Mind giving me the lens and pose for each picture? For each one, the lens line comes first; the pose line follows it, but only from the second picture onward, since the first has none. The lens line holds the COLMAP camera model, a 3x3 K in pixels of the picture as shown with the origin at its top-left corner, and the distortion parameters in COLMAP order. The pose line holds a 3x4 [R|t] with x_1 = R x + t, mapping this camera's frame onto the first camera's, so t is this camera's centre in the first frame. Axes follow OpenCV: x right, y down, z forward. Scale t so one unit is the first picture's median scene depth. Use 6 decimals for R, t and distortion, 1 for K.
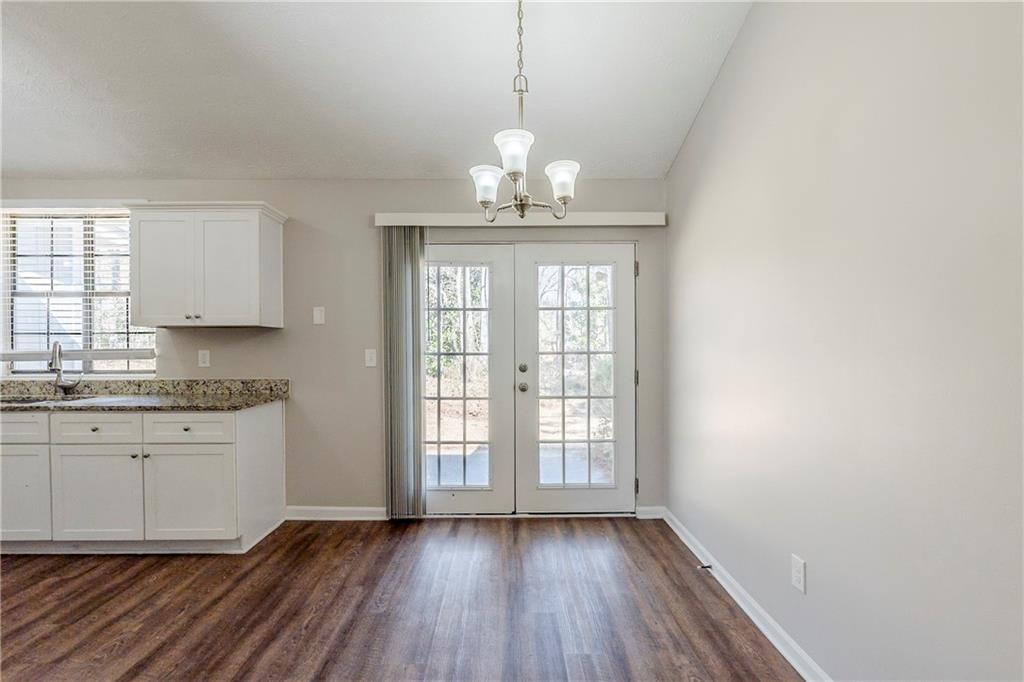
lens RADIAL K [[472.3, 0, 512.1], [0, 472.3, 343.0], [0, 0, 1]] dist [-0.009421, -0.000574]
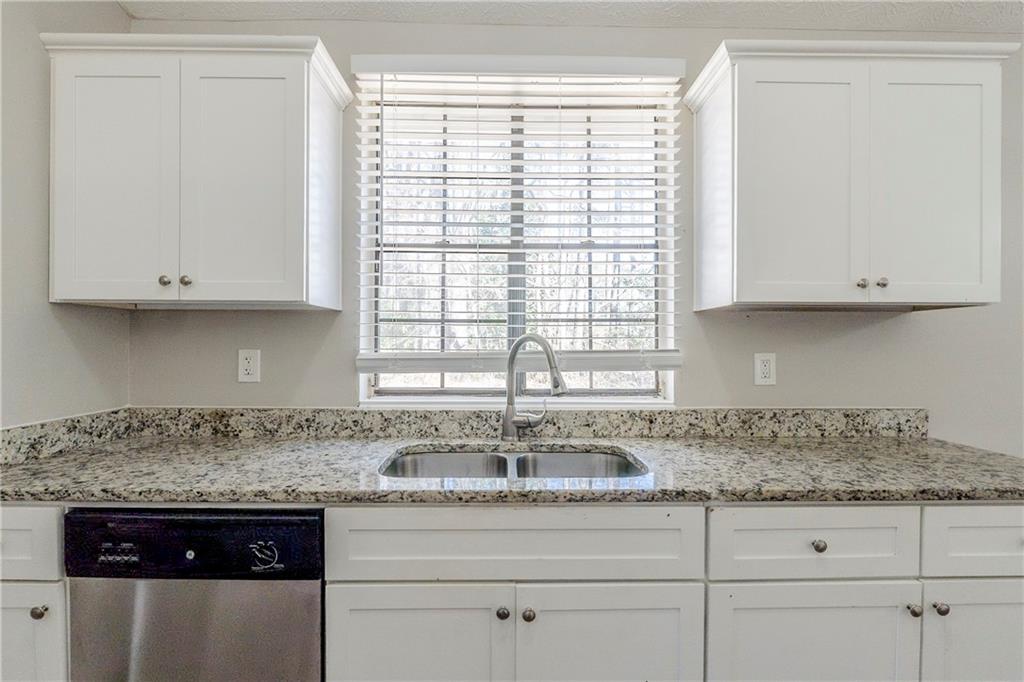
lens RADIAL K [[472.3, 0, 512.1], [0, 472.3, 343.0], [0, 0, 1]] dist [-0.009421, -0.000574]
pose [[0.999979, 0.005502, -0.003565, -0.920118], [-0.005510, 0.999982, -0.002313, 0.006595], [0.003552, 0.002332, 0.999991, 0.465190]]
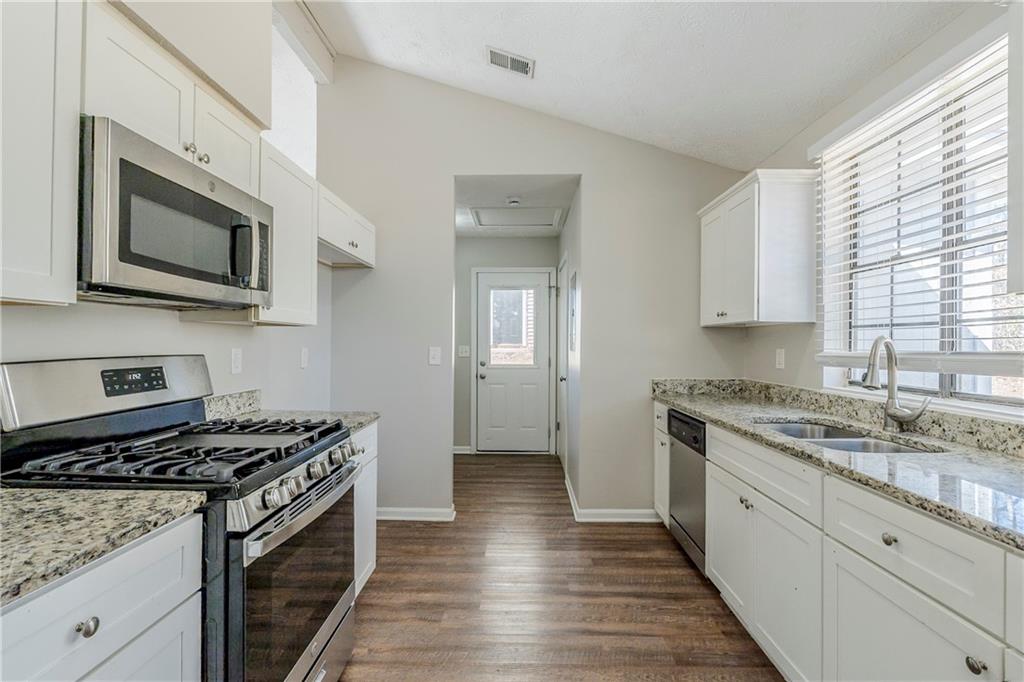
lens RADIAL K [[472.3, 0, 512.1], [0, 472.3, 343.0], [0, 0, 1]] dist [-0.009421, -0.000574]
pose [[-0.042908, -0.001769, -0.999077, -0.359237], [-0.002947, 0.999994, -0.001645, 0.006283], [0.999075, 0.002874, -0.042913, 0.536649]]
